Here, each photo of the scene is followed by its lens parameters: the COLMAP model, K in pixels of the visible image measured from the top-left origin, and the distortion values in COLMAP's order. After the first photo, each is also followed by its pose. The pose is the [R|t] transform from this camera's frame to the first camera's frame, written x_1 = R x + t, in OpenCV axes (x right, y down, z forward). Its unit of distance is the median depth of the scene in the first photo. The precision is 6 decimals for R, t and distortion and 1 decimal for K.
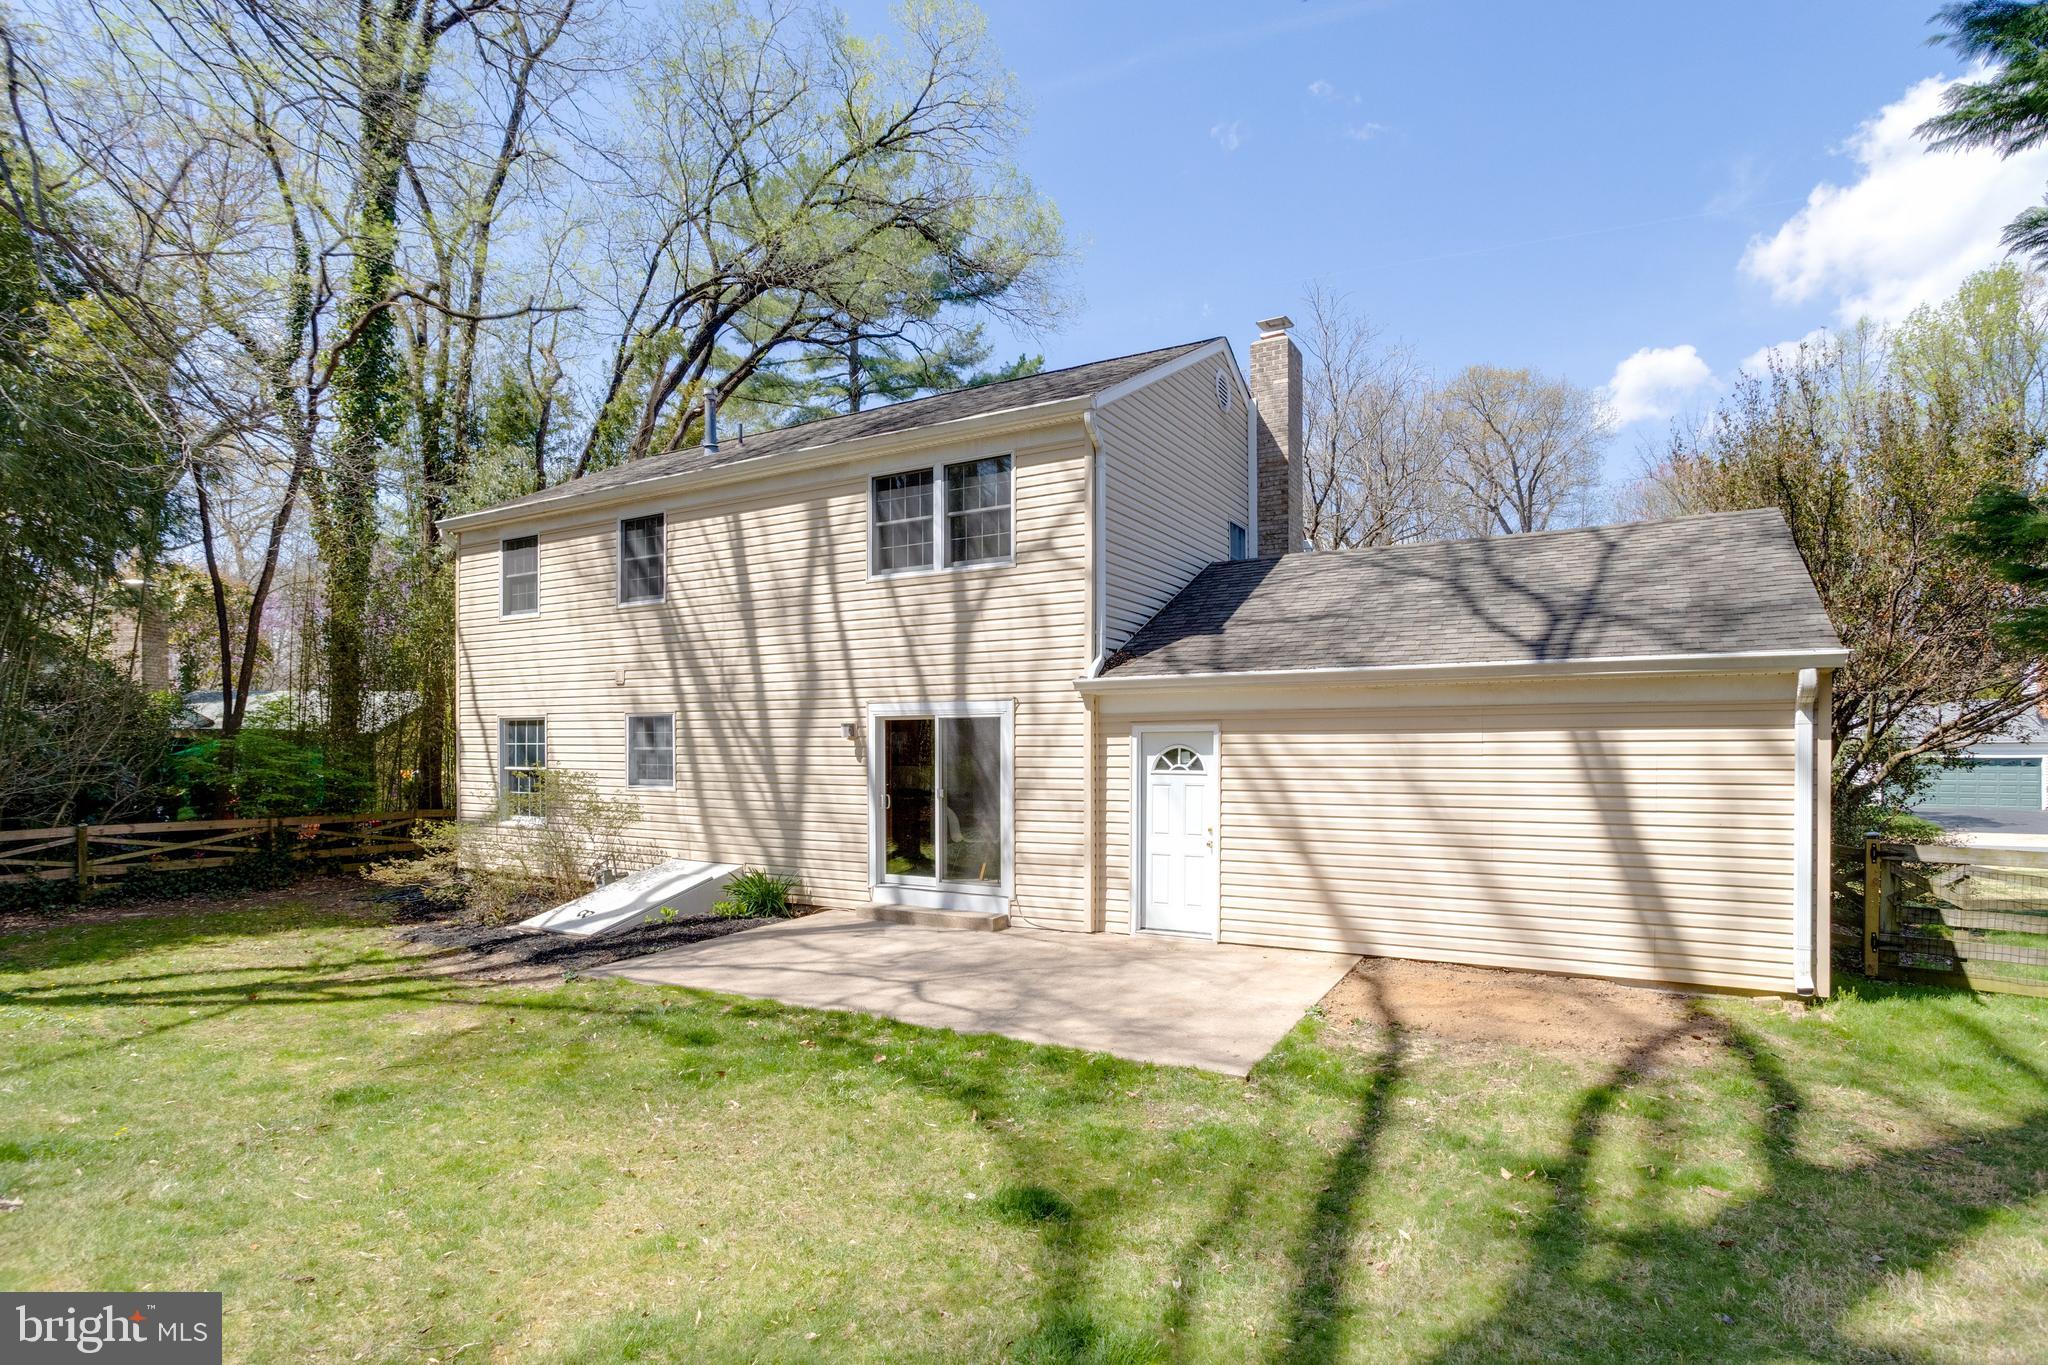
lens RADIAL K [[1003.3, 0, 1024.6], [0, 1003.3, 720.9], [0, 0, 1]] dist [-0.031215, -0.000299]
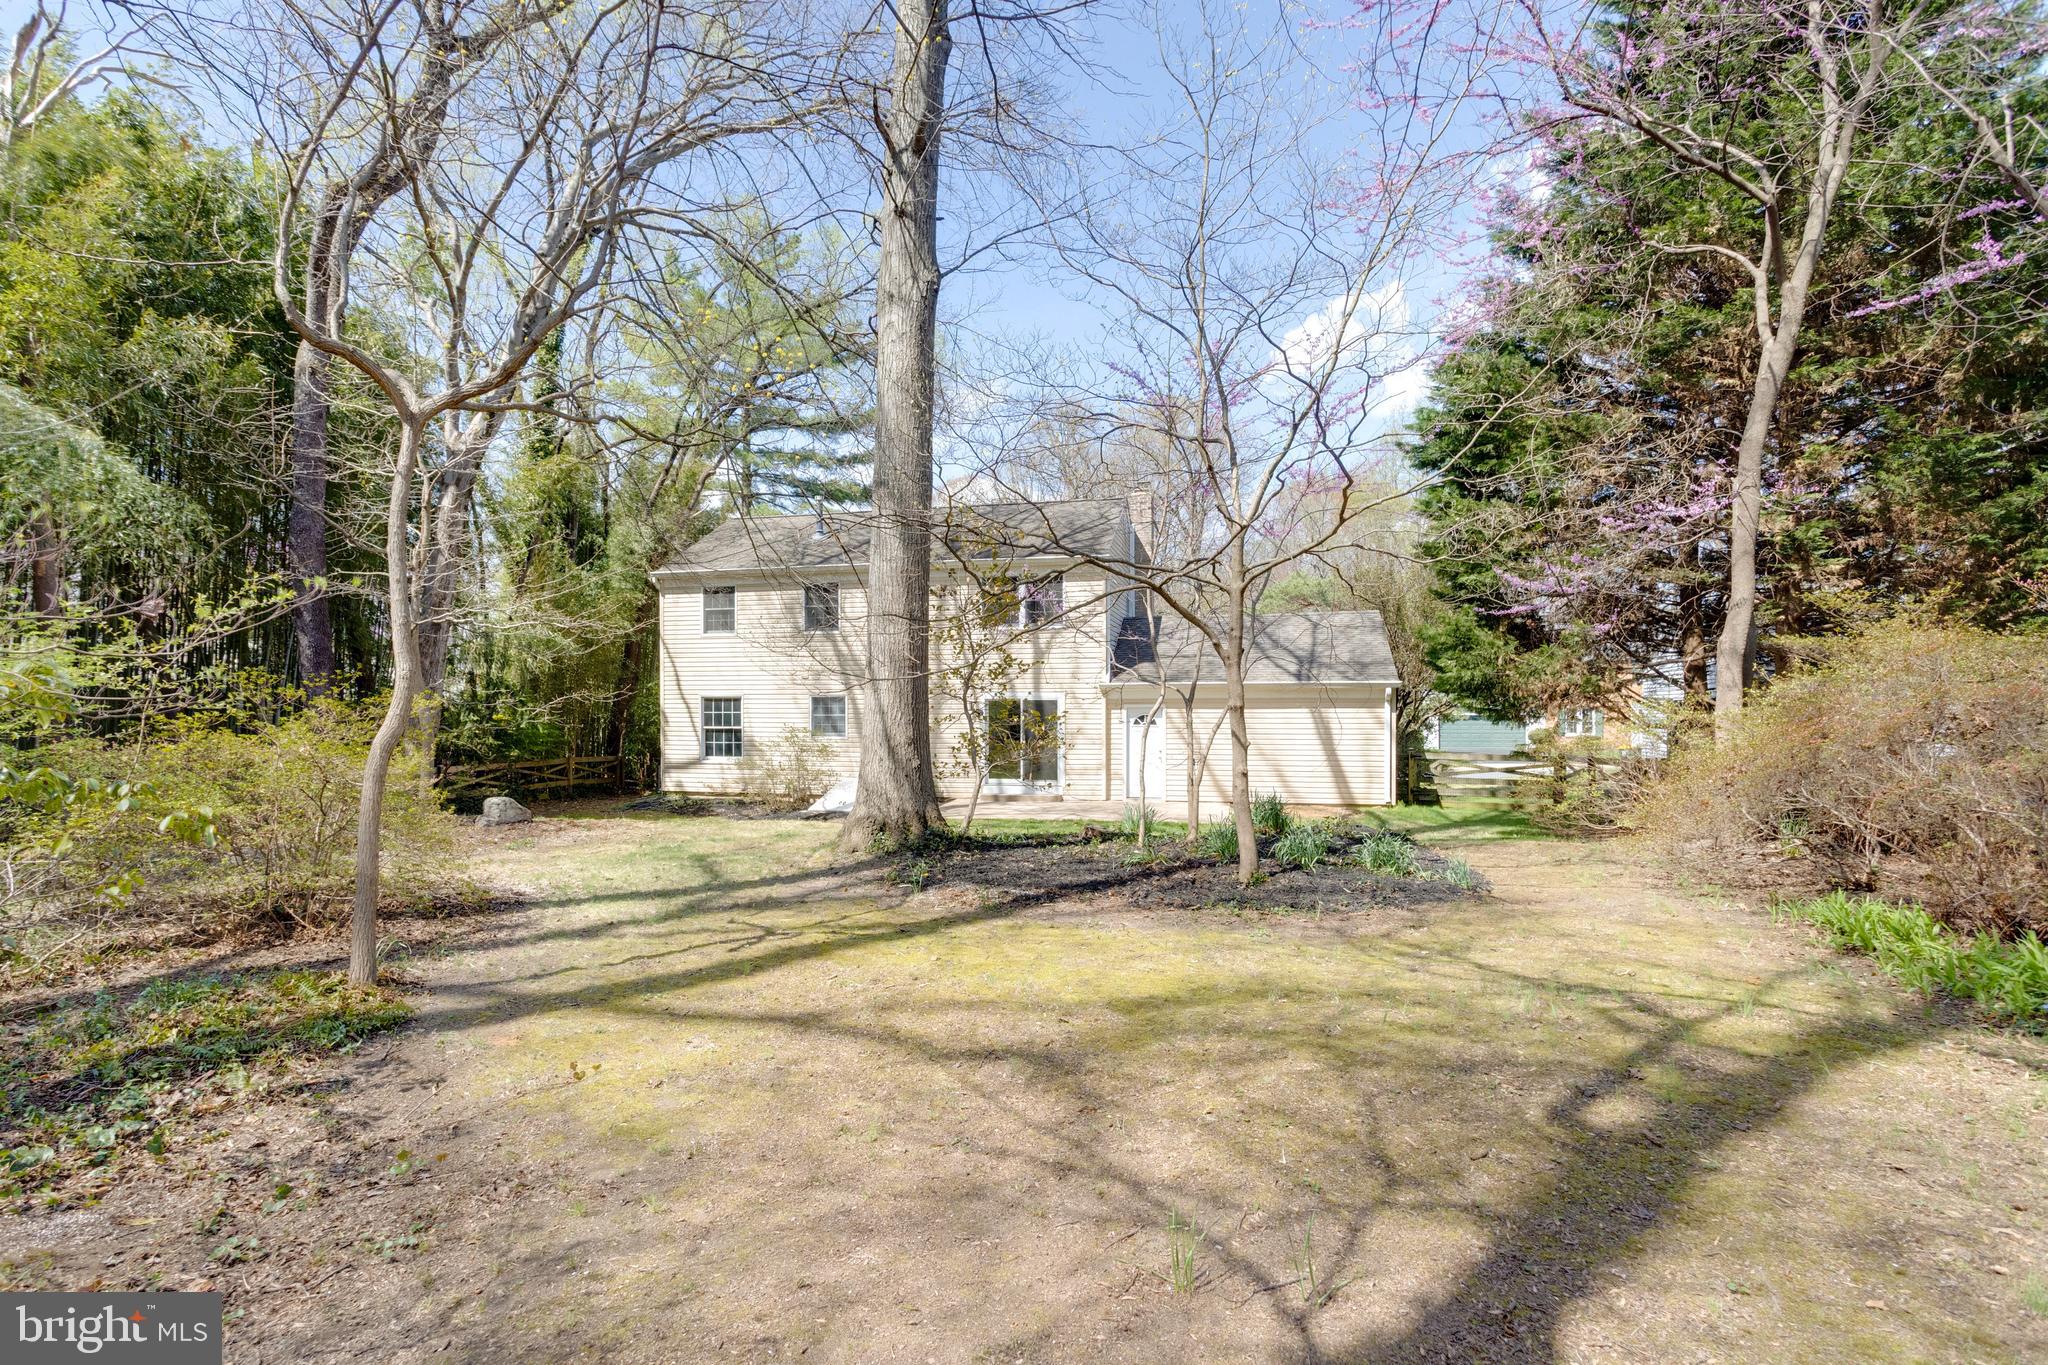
lens RADIAL K [[959.6, 0, 1024.0], [0, 959.6, 682.5], [0, 0, 1]] dist [-0.001145, -0.000124]
pose [[0.953322, 0.006959, 0.301875, -0.685338], [-0.006549, 0.999976, -0.002371, -0.035378], [-0.301885, 0.000284, 0.953344, -0.869534]]
